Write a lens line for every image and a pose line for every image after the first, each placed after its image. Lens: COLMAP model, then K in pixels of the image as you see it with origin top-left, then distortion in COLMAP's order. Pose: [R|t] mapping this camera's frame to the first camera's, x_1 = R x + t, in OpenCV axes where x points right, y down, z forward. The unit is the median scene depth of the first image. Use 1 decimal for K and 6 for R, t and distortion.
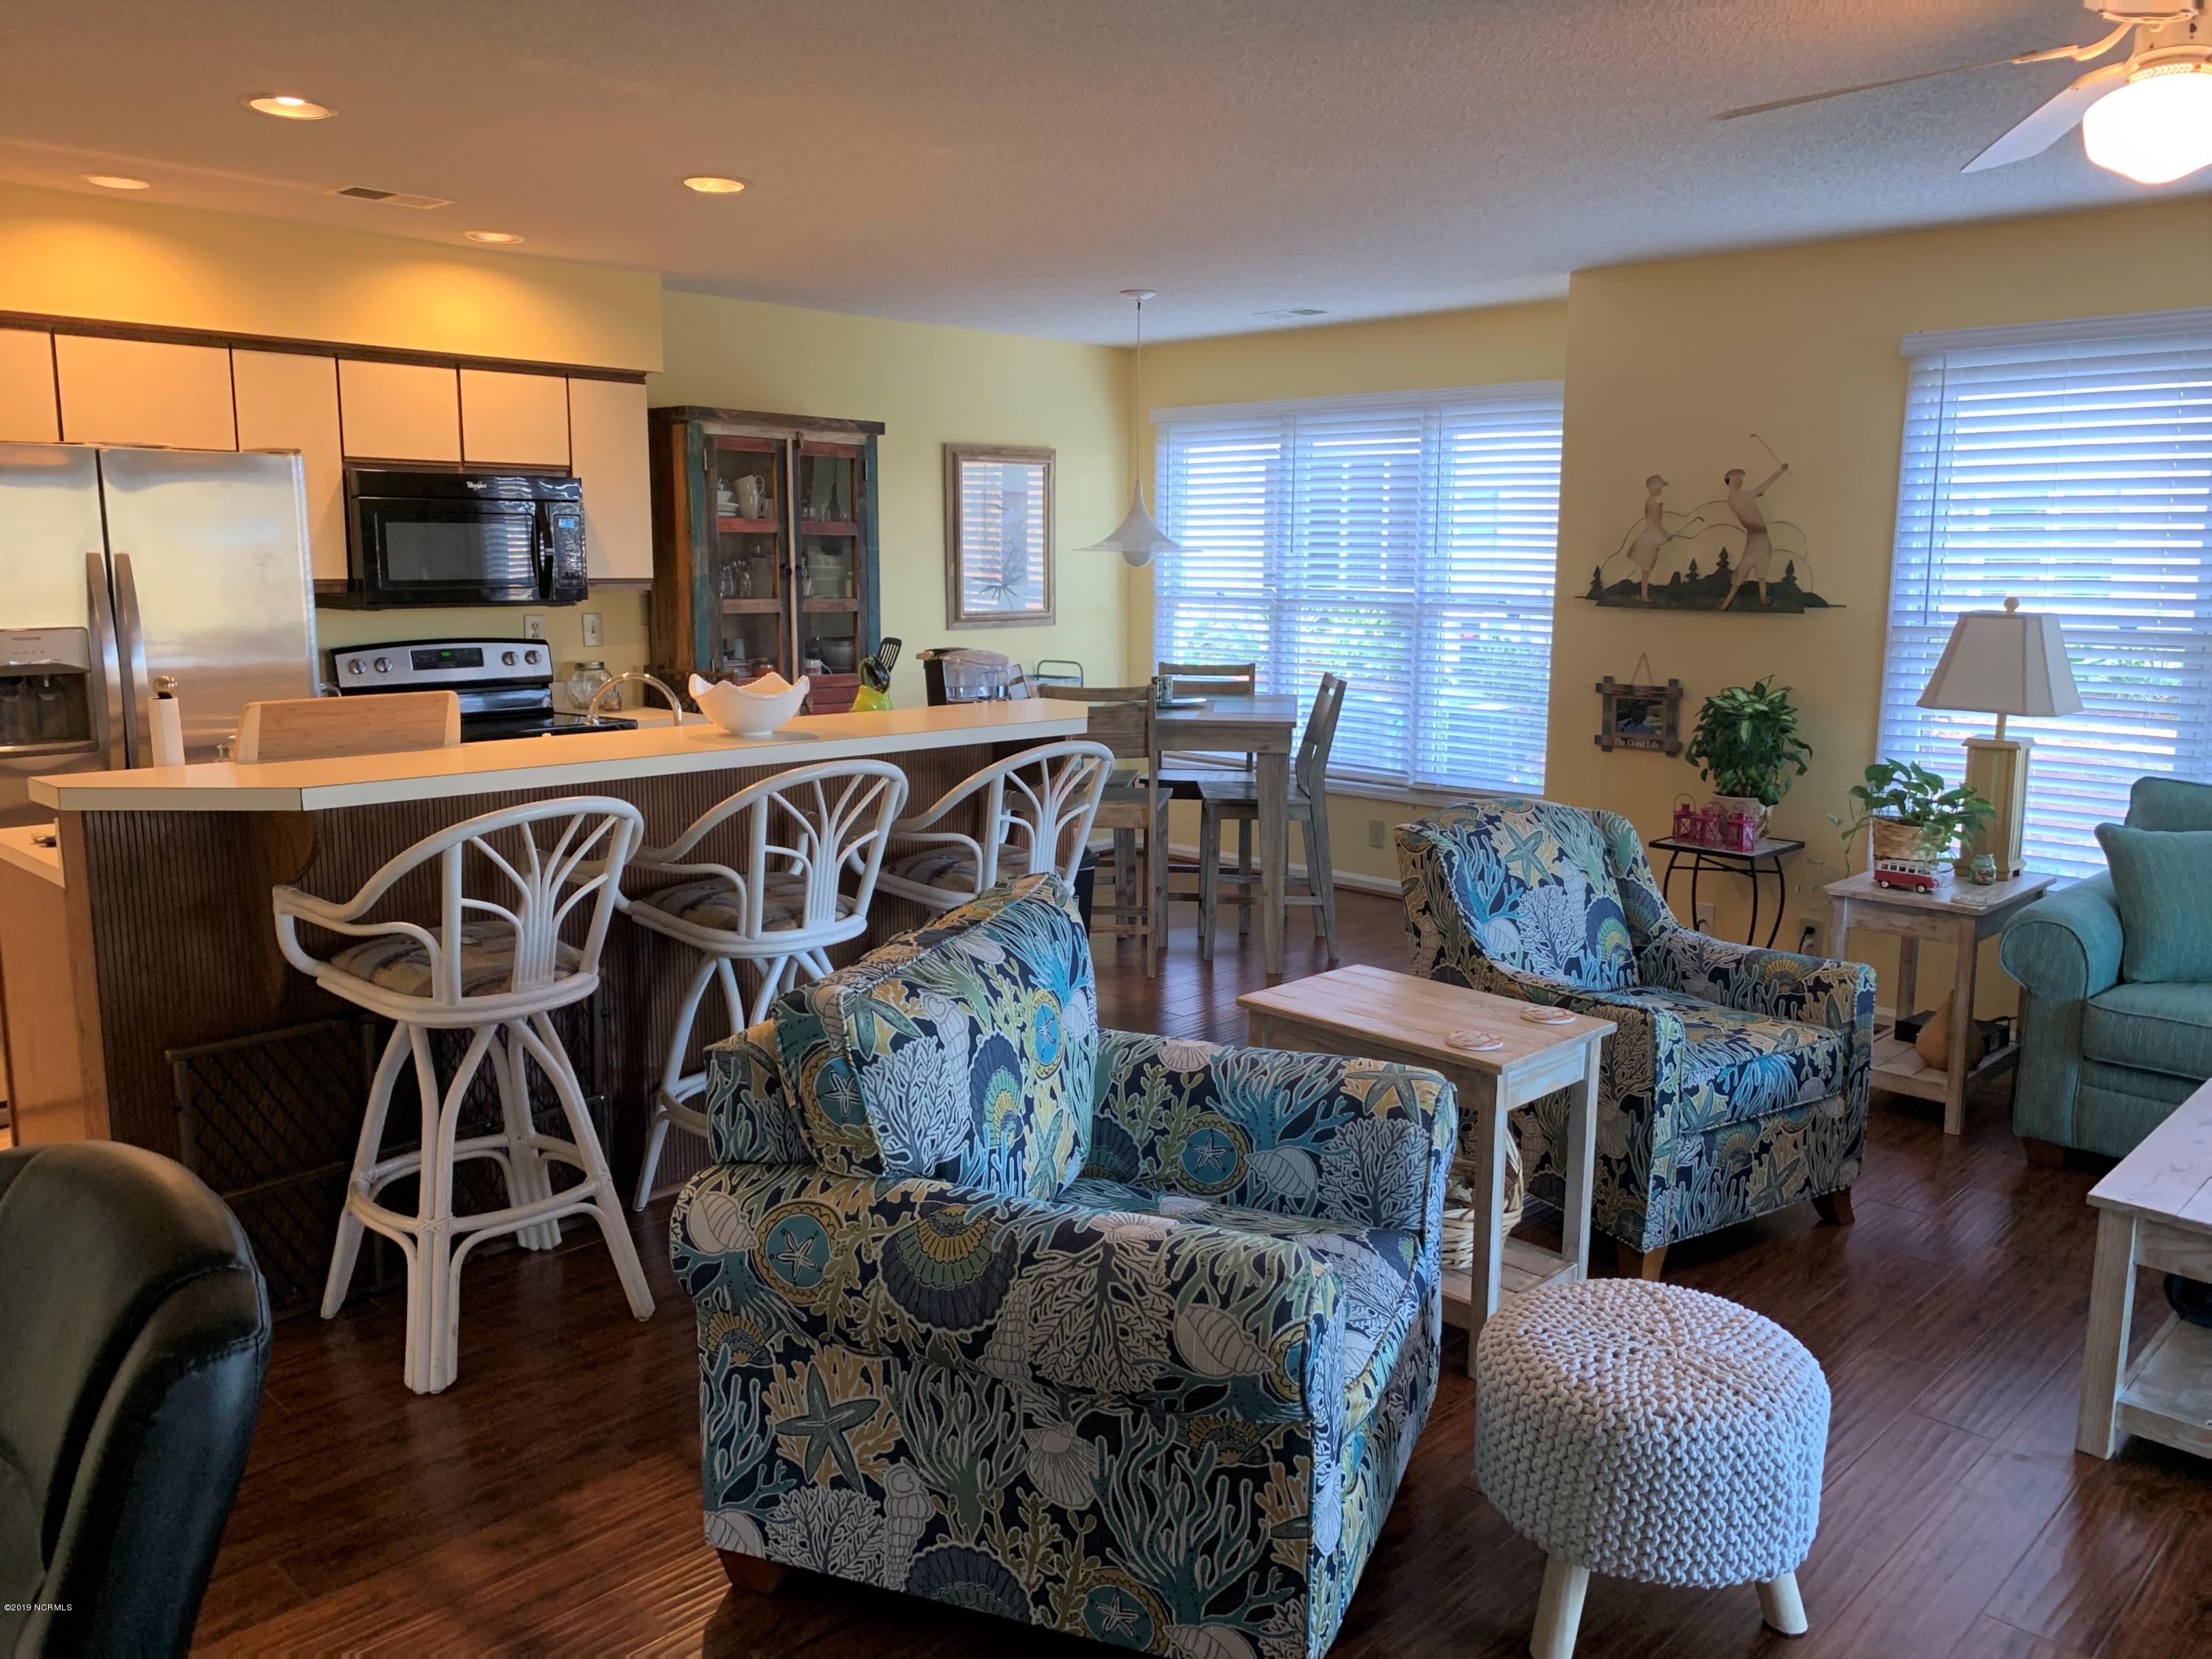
lens RADIAL K [[1683.9, 0, 1105.5], [0, 1683.9, 822.7], [0, 0, 1]] dist [0.003170, -0.021690]
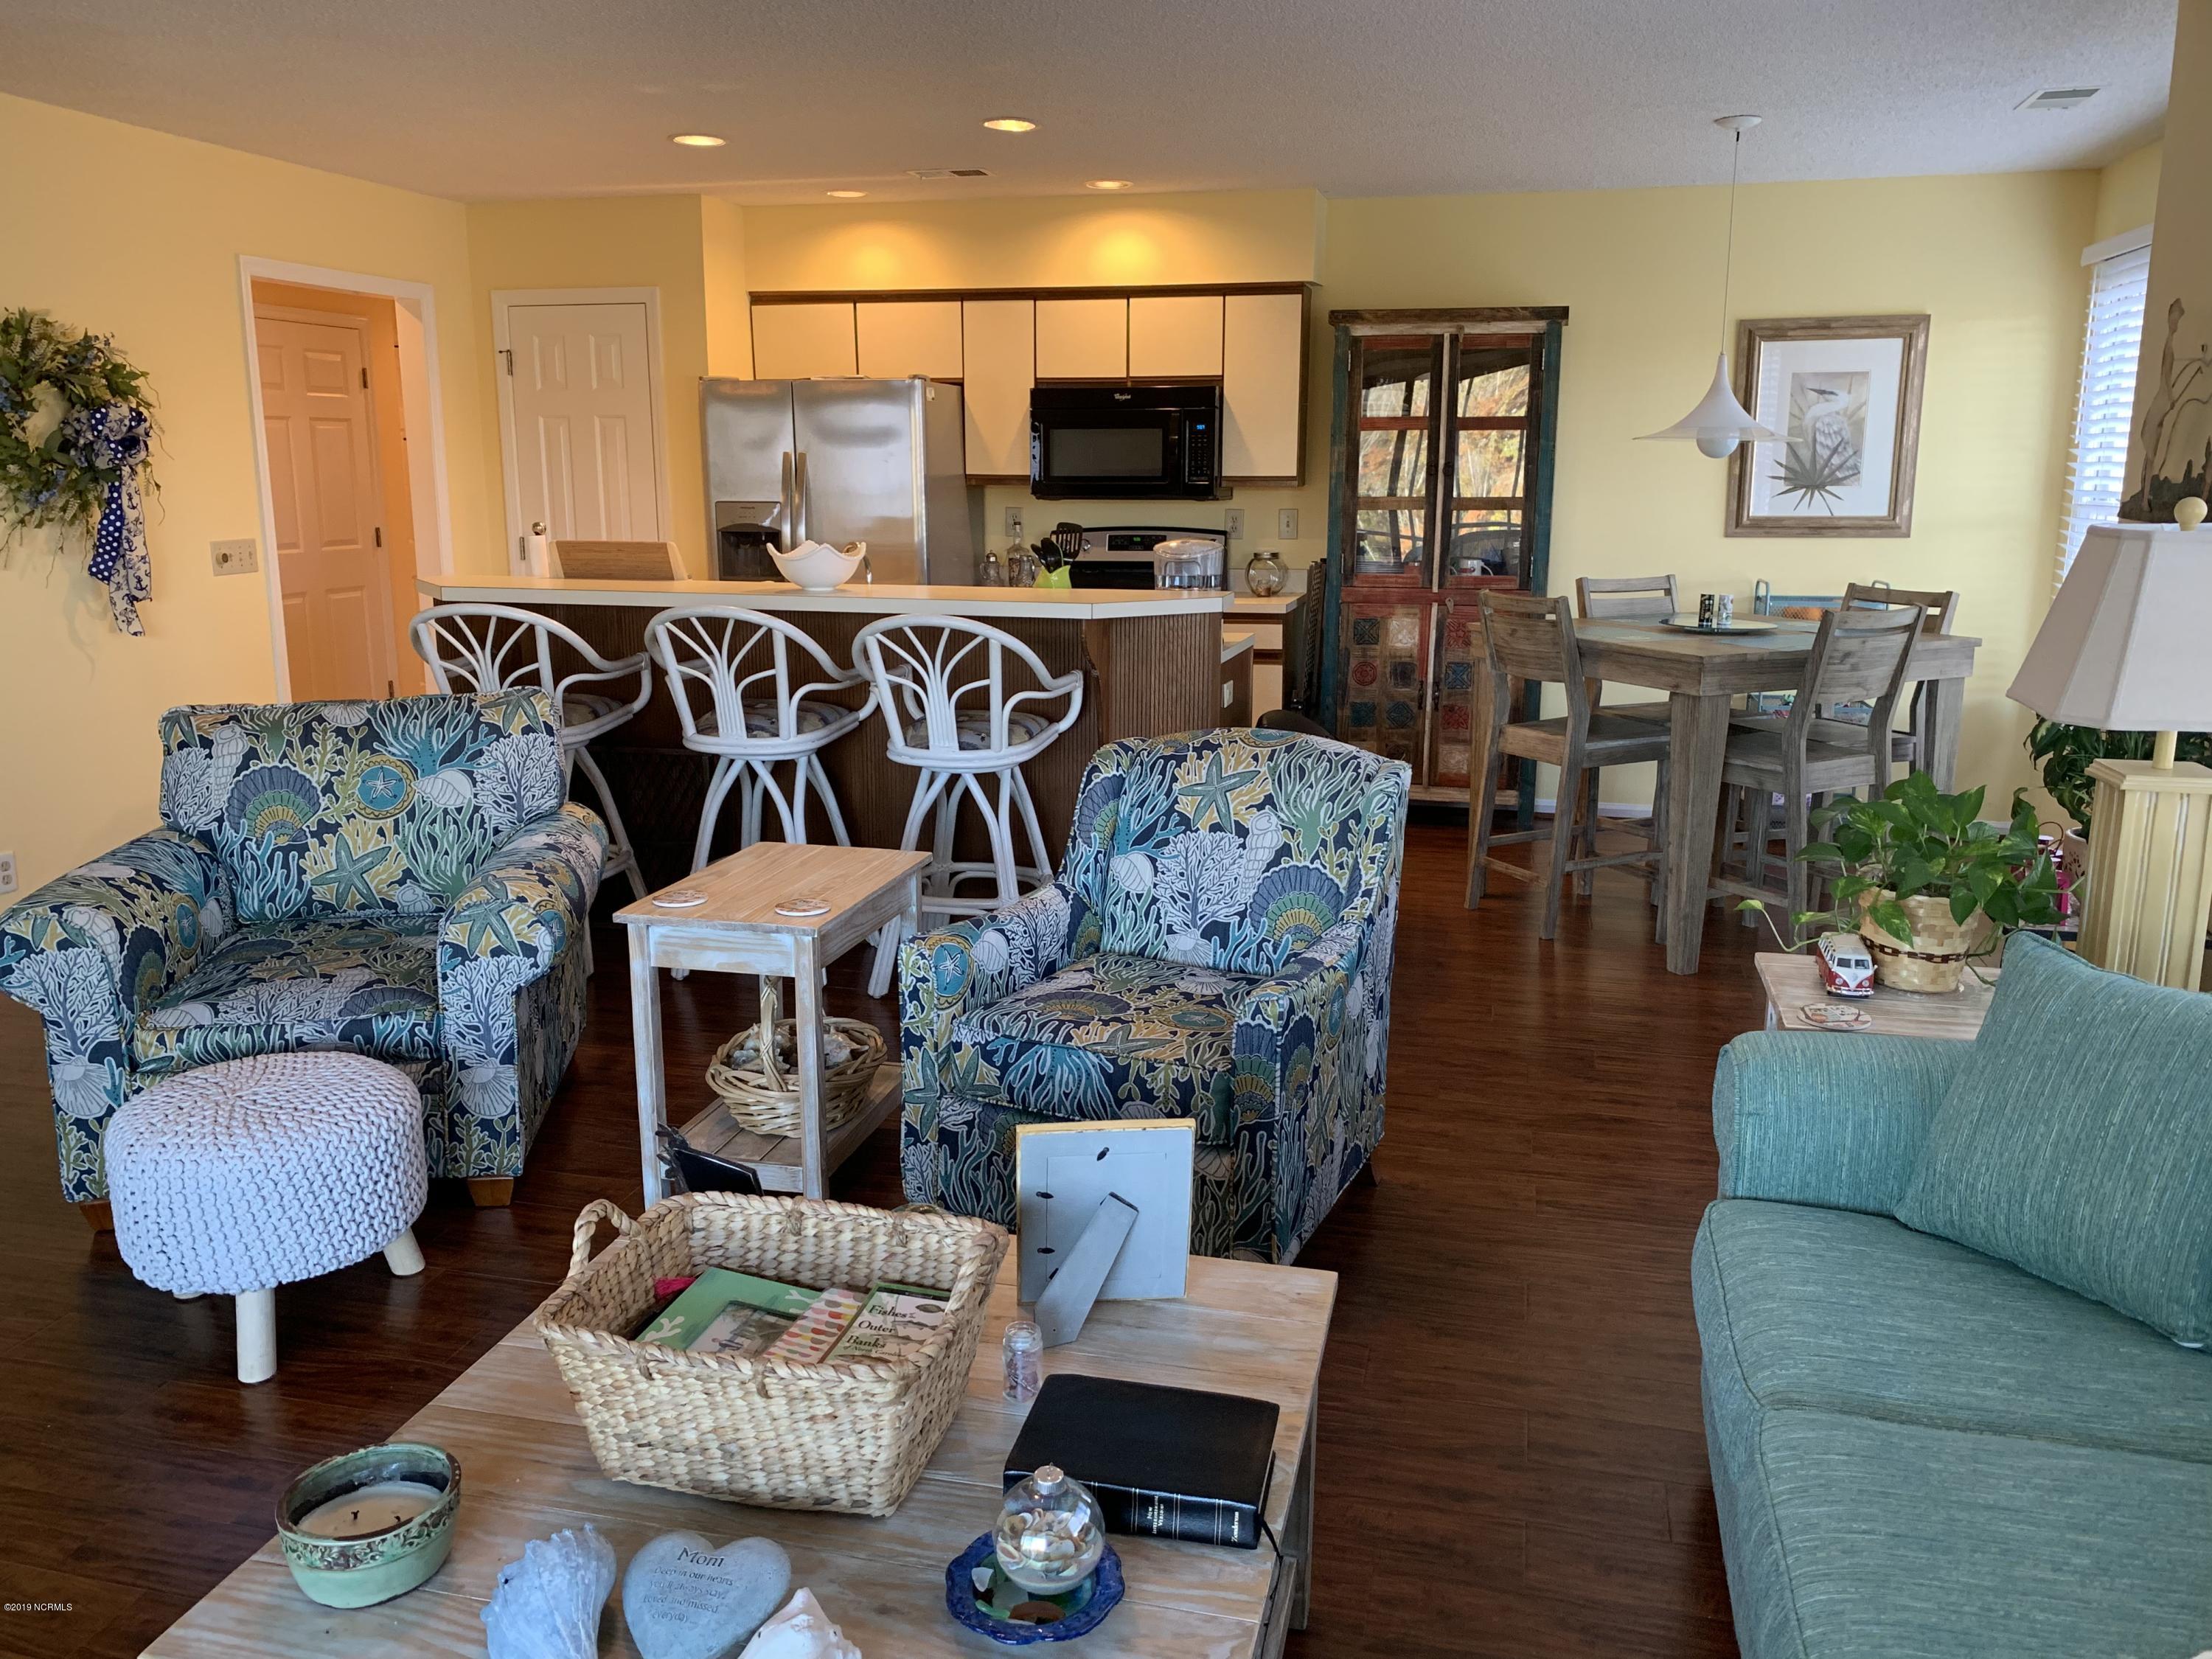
lens RADIAL K [[1683.9, 0, 1099.8], [0, 1683.9, 824.0], [0, 0, 1]] dist [0.003170, -0.021690]
pose [[0.503311, 0.173381, -0.846532, 0.609748], [-0.131959, 0.983595, 0.122996, -0.039802], [0.853970, 0.049802, 0.517933, 0.332958]]
